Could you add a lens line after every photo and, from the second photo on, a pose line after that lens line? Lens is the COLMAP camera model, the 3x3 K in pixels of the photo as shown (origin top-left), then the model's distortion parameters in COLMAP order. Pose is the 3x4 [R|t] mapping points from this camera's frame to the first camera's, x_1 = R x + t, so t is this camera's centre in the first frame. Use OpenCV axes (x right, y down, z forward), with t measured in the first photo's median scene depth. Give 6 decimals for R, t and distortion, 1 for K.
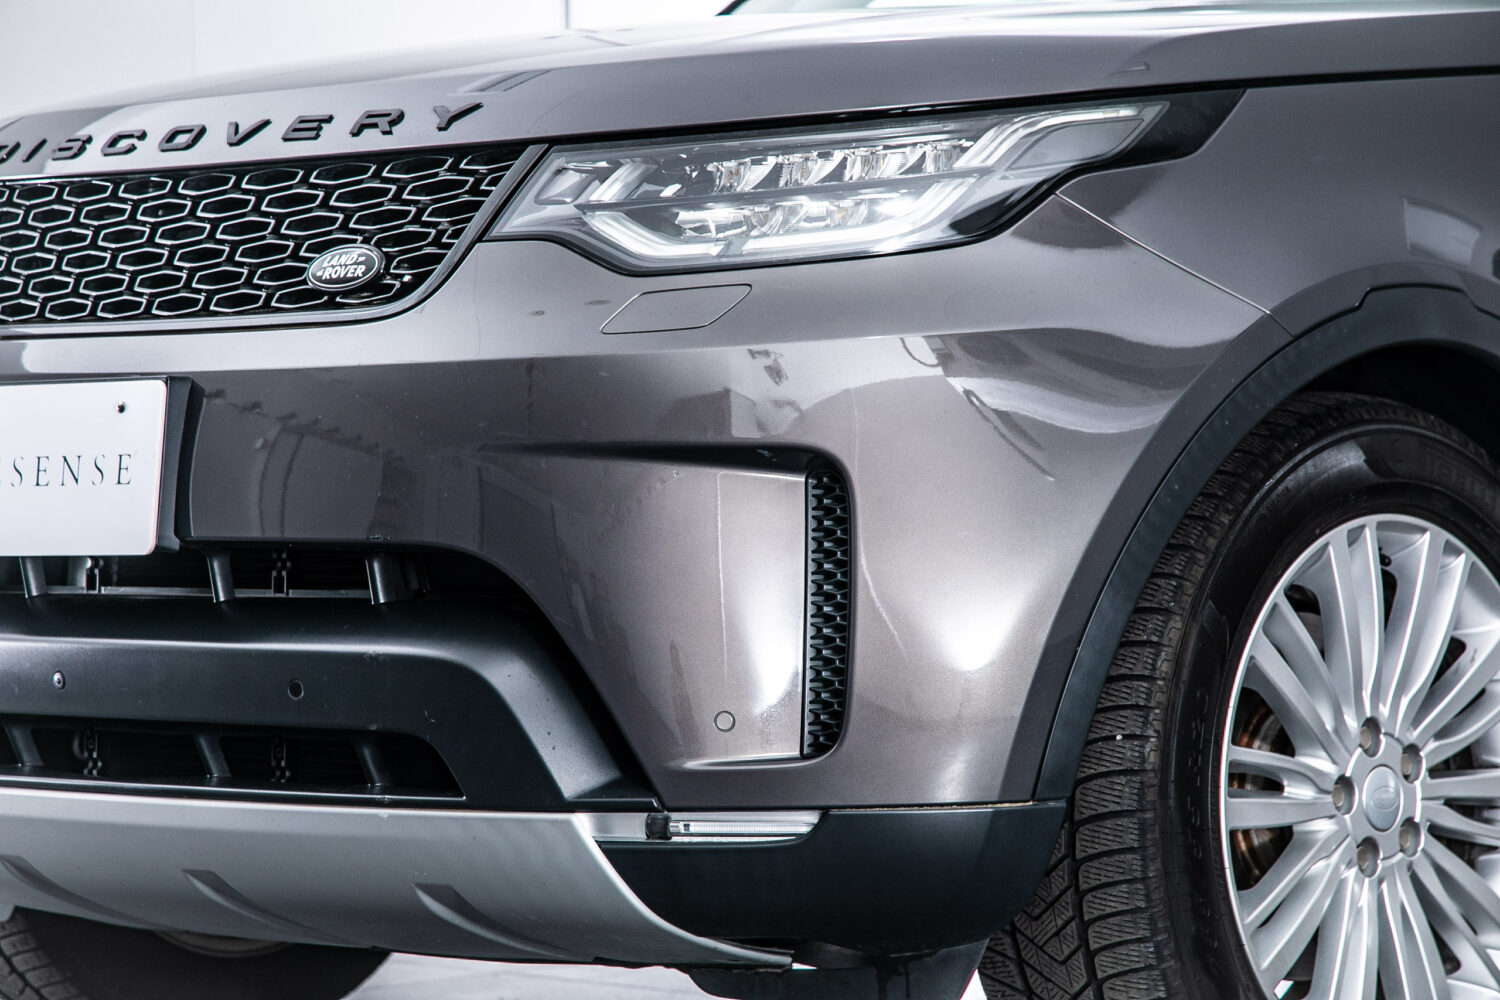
lens RADIAL K [[3961.1, 0, 817.0], [0, 3961.1, 496.4], [0, 0, 1]] dist [0.497117, 0.462521]
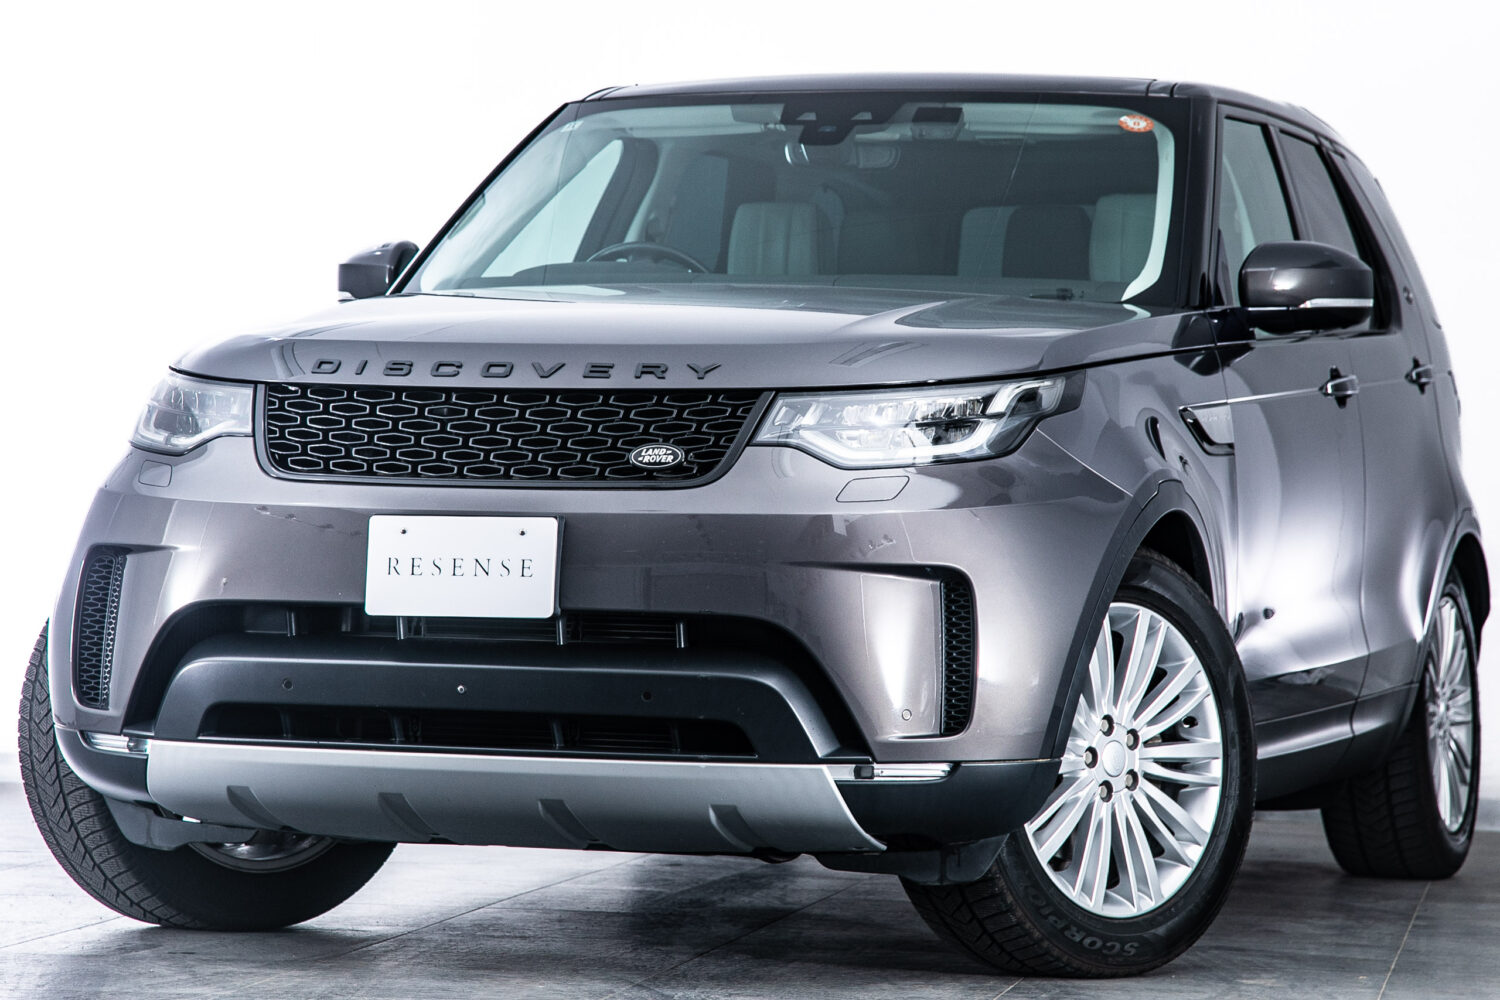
lens RADIAL K [[3961.1, 0, 817.0], [0, 3961.1, 496.4], [0, 0, 1]] dist [0.497117, 0.462521]
pose [[0.913800, 0.025162, 0.405383, -0.761287], [-0.023056, 0.999683, -0.010078, -0.023536], [-0.405508, -0.000137, 0.914091, -0.625543]]
